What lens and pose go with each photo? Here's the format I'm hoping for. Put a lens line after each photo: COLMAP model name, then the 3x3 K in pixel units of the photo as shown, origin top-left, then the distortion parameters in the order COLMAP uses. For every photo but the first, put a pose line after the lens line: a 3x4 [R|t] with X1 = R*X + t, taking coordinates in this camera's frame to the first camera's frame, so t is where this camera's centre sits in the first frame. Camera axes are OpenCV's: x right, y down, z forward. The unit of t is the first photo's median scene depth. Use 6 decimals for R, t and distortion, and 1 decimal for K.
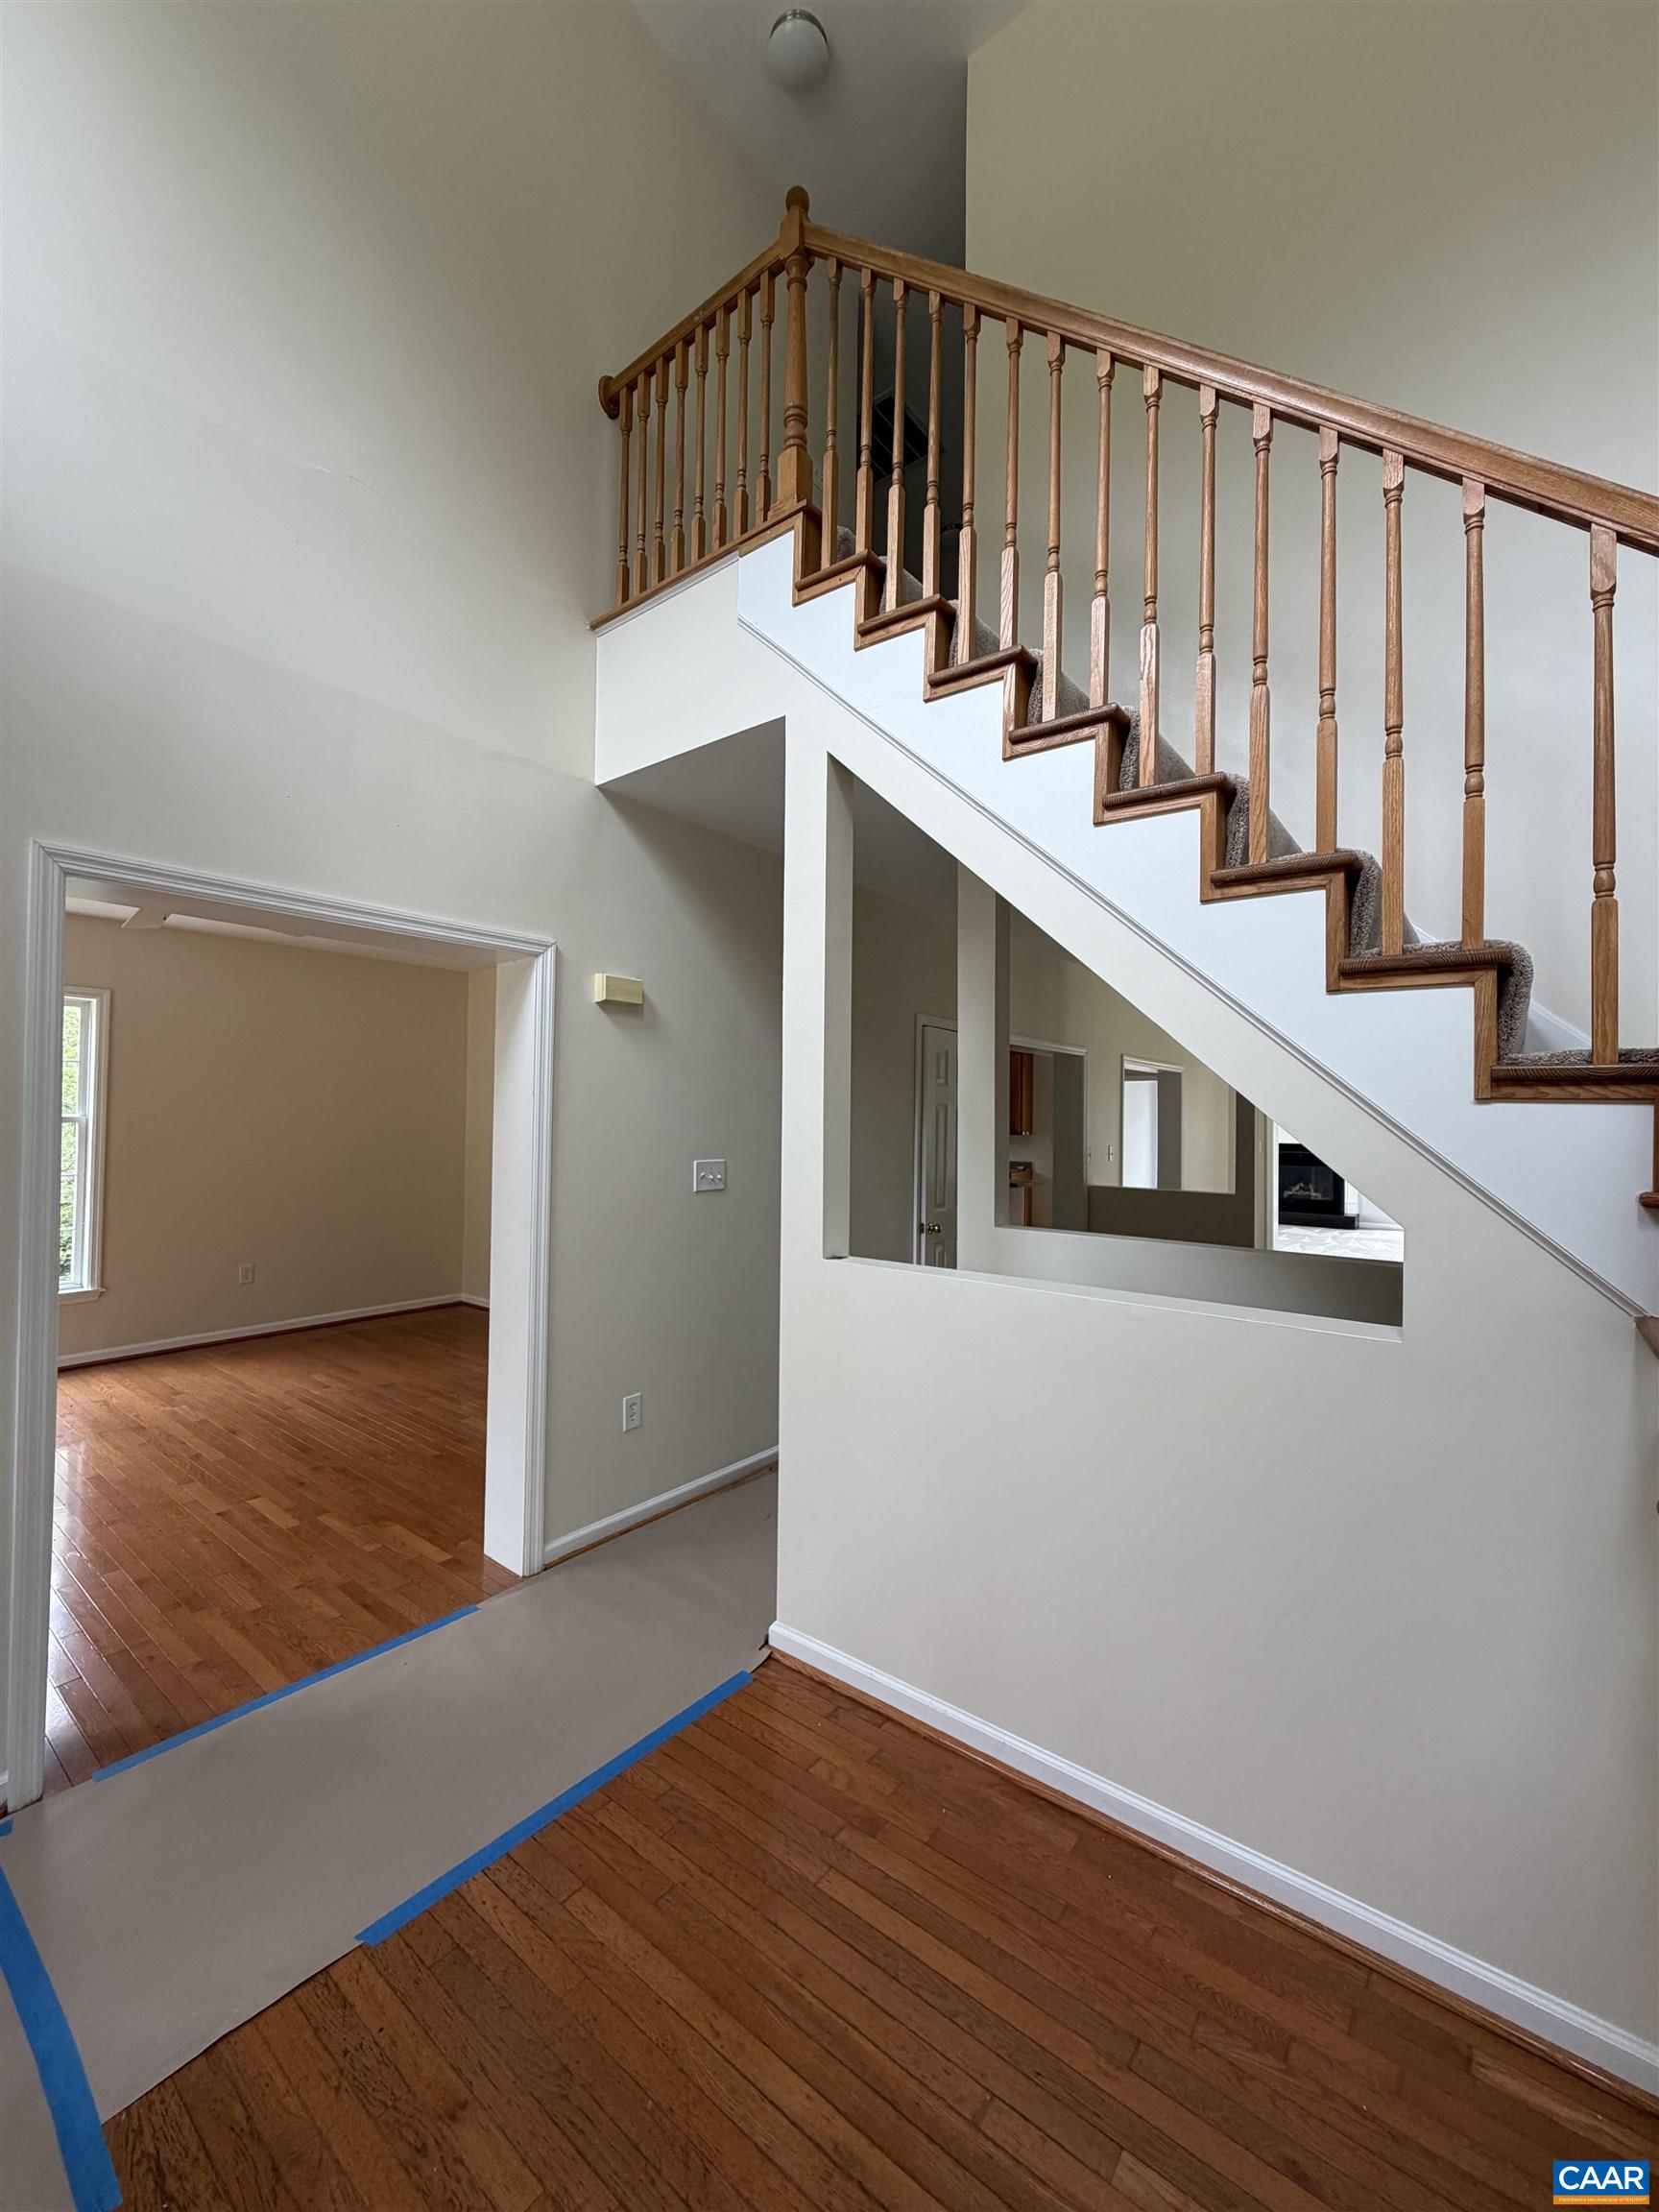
lens RADIAL K [[881.0, 0, 830.5], [0, 881.0, 1106.8], [0, 0, 1]] dist [0.001337, 0.000476]
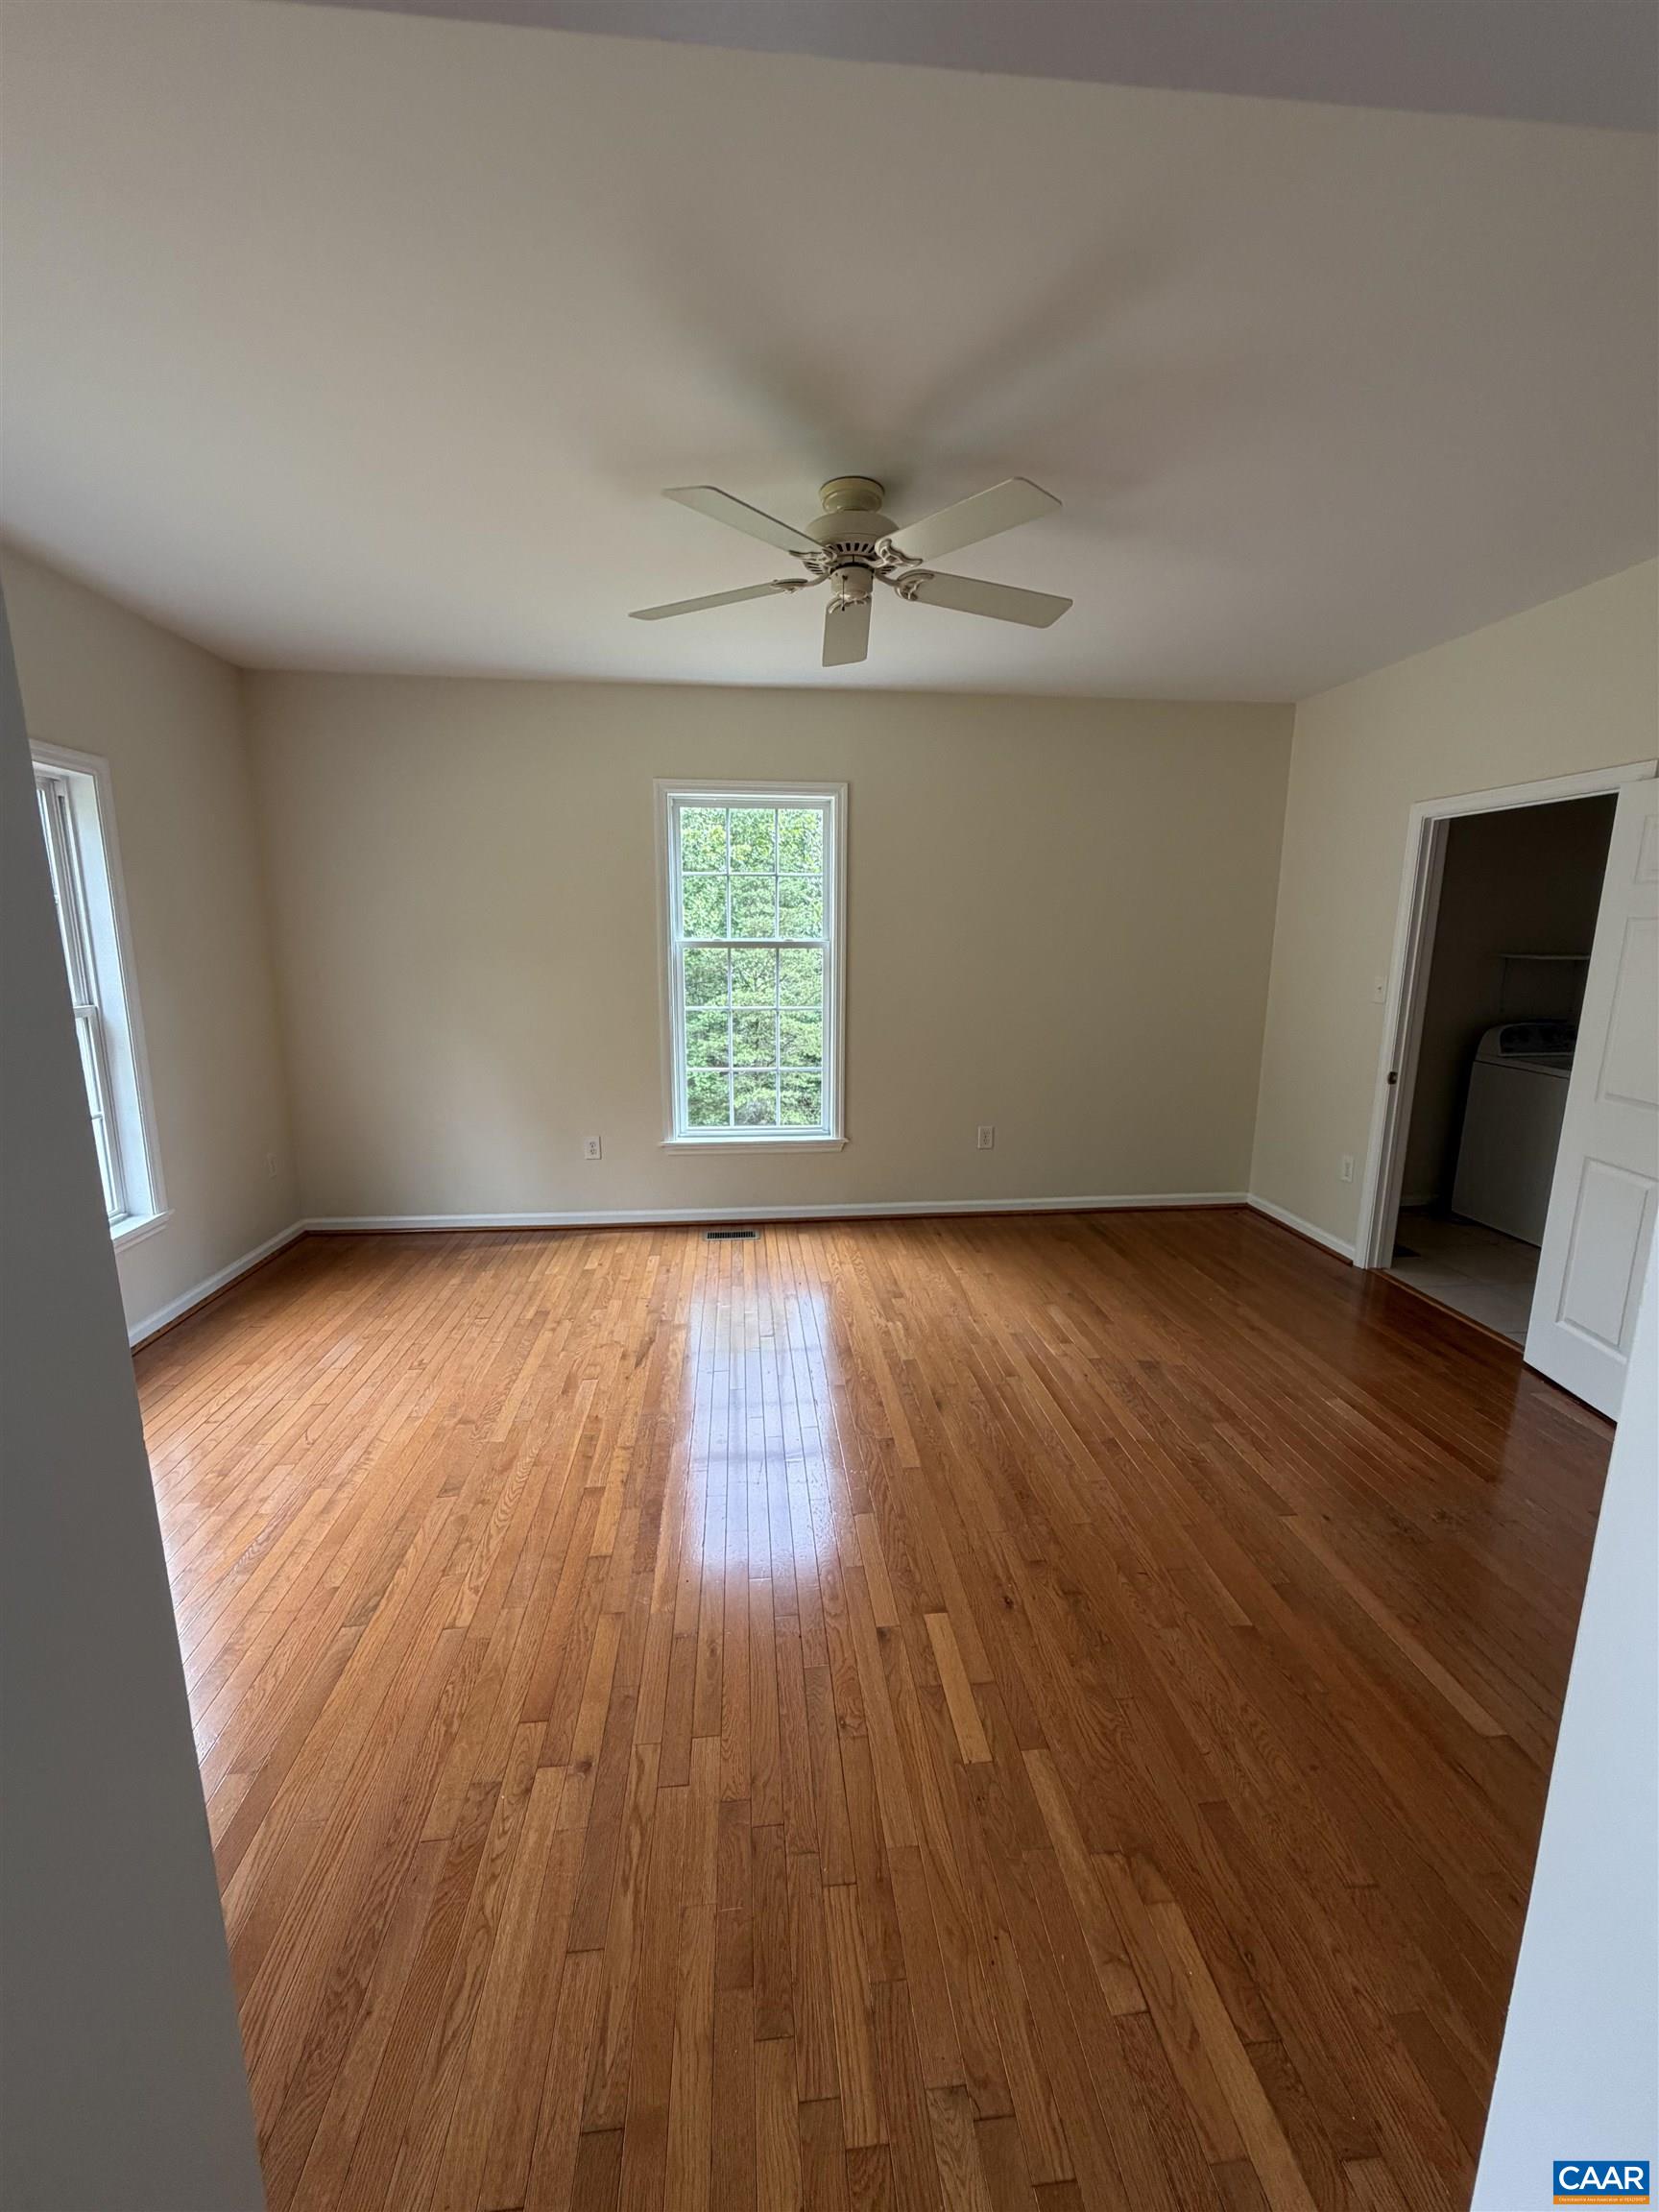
lens RADIAL K [[881.0, 0, 832.1], [0, 881.0, 1097.1], [0, 0, 1]] dist [0.001337, 0.000476]
pose [[0.696131, 0.121249, -0.707601, -0.275718], [0.016572, 0.982658, 0.184684, 0.002360], [0.717723, -0.140290, 0.682050, 0.501776]]
